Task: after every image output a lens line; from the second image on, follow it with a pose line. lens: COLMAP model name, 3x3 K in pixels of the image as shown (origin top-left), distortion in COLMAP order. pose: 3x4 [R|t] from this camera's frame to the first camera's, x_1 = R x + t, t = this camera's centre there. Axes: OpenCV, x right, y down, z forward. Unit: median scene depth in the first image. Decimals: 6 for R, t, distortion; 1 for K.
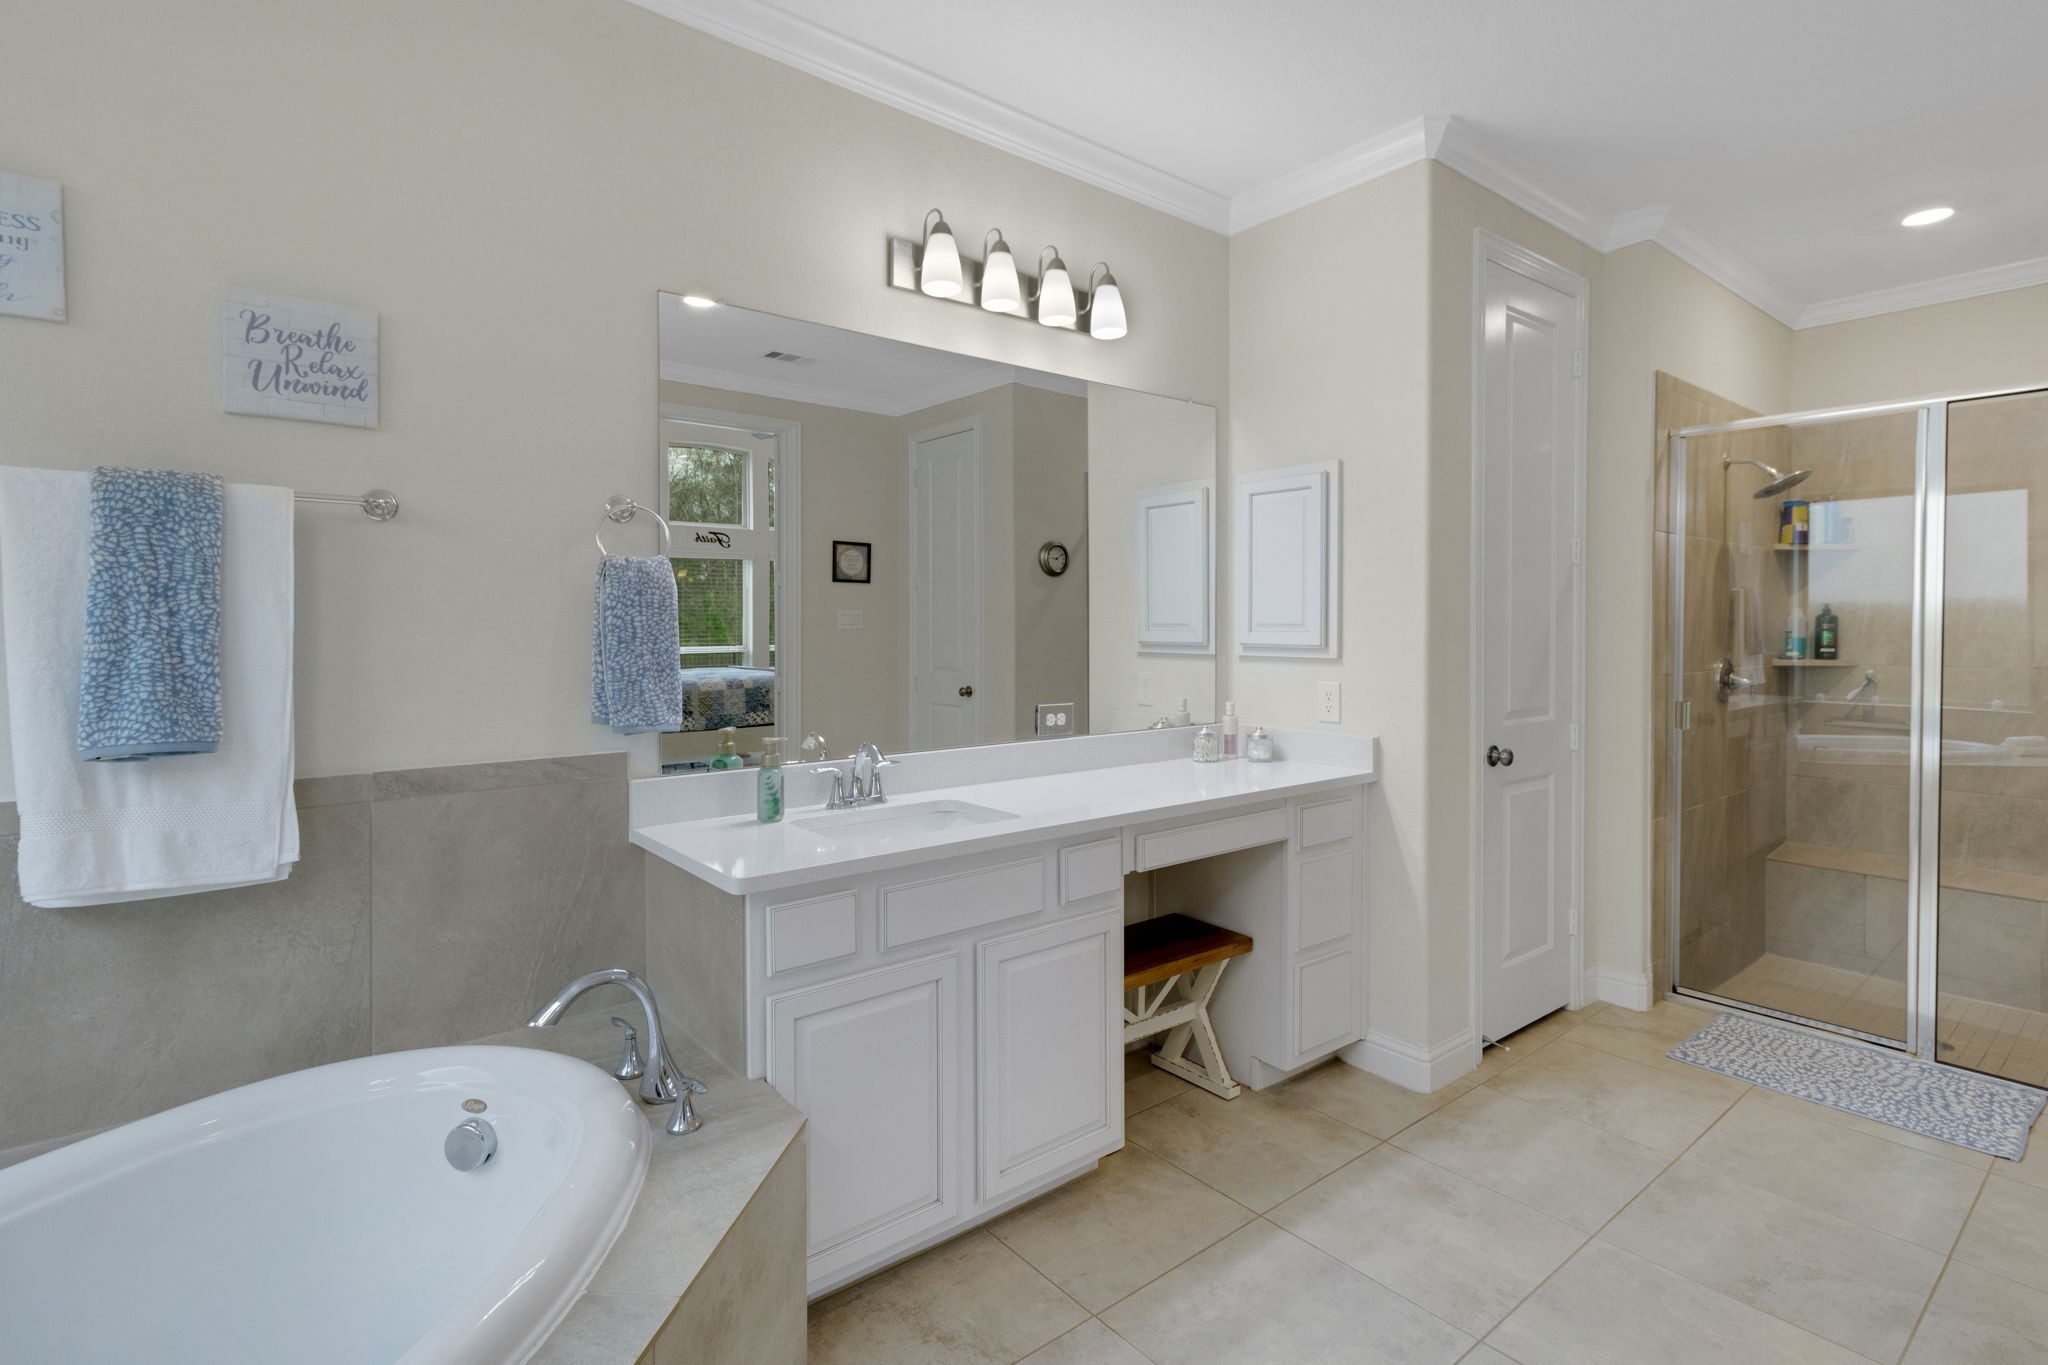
lens RADIAL K [[1004.7, 0, 1023.1], [0, 1004.7, 635.3], [0, 0, 1]] dist [0.000568, 0.000287]
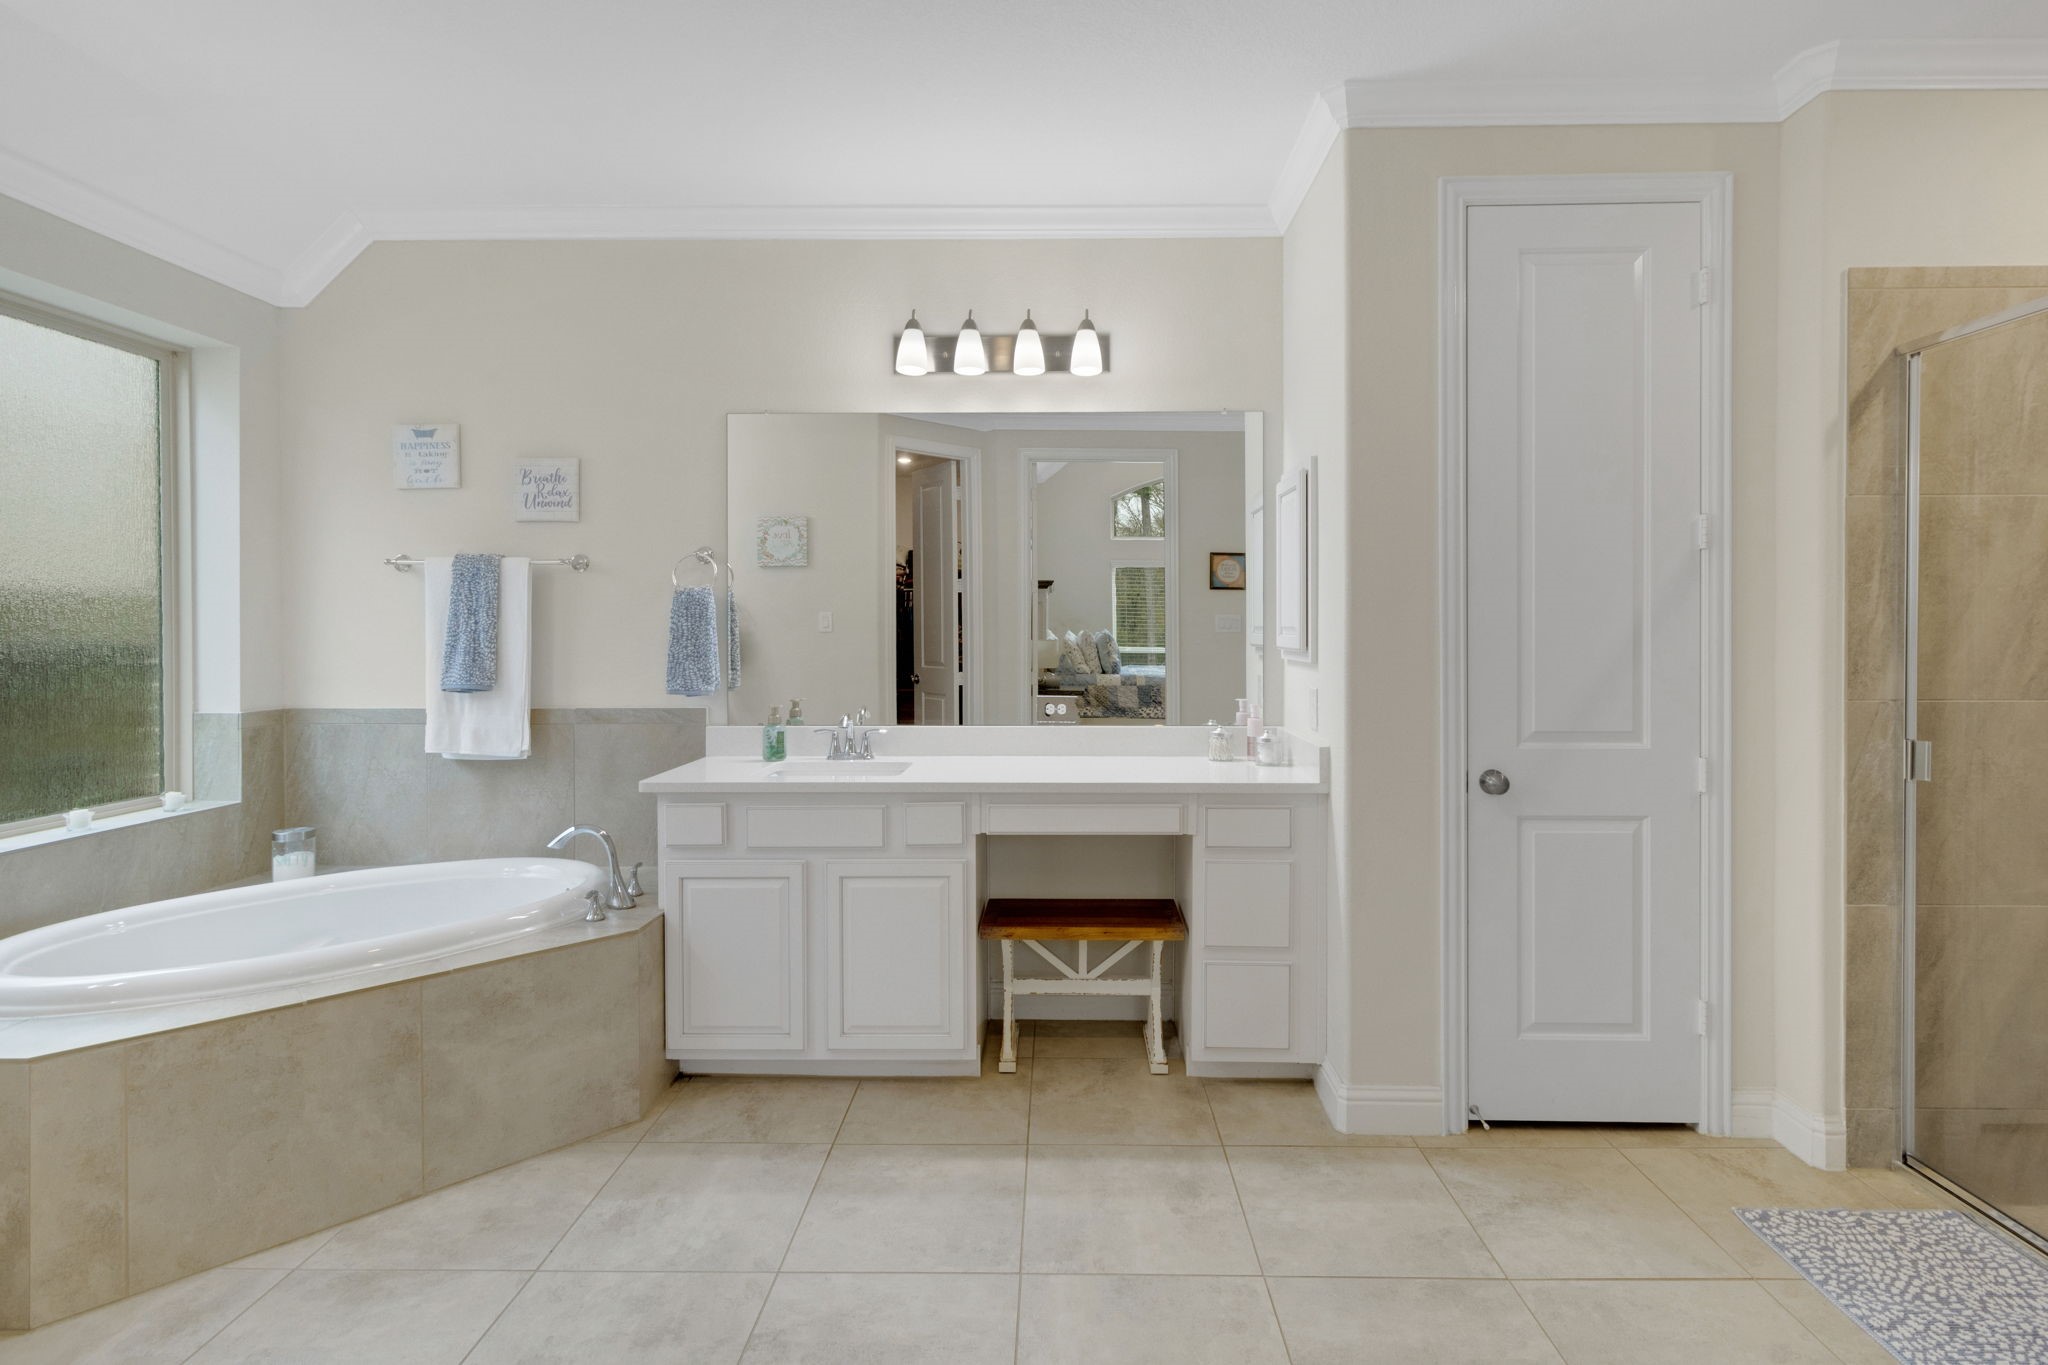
lens RADIAL K [[981.0, 0, 1031.4], [0, 981.0, 631.1], [0, 0, 1]] dist [0.000328, -0.000198]
pose [[0.757924, 0.001648, -0.652341, 0.976740], [-0.006959, 0.999960, -0.005559, -0.000605], [0.652306, 0.008753, 0.757905, 0.152301]]
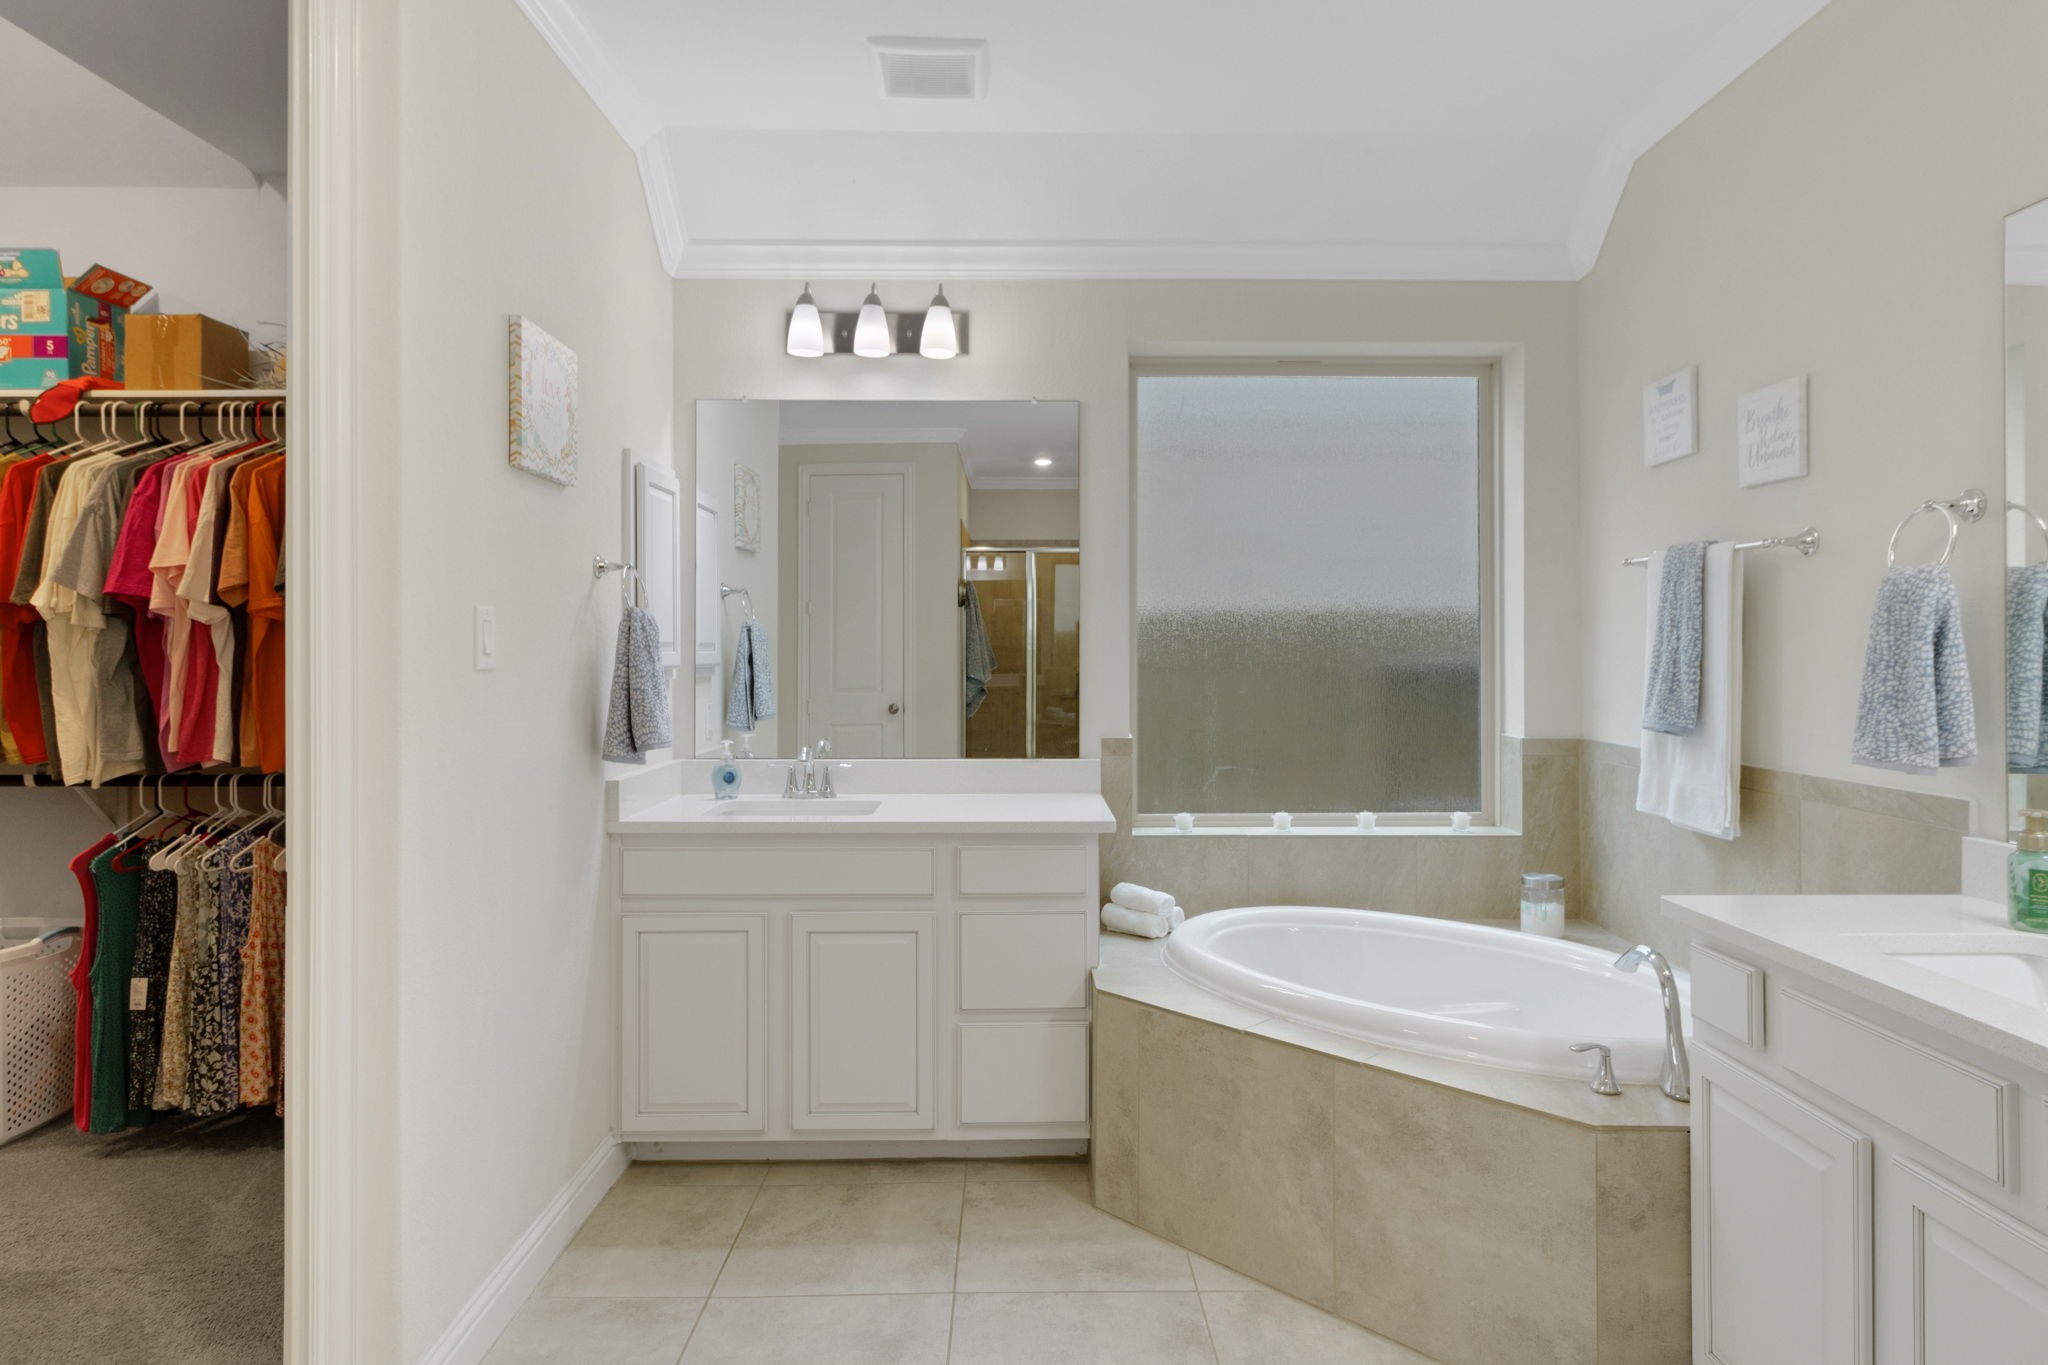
lens RADIAL K [[1168.8, 0, 1033.0], [0, 1168.8, 641.9], [0, 0, 1]] dist [0.001666, -0.000117]
pose [[-0.618785, -0.005041, -0.785545, 0.805009], [-0.011232, 0.999934, 0.002431, -0.007342], [0.785480, 0.010328, -0.618800, 0.957104]]
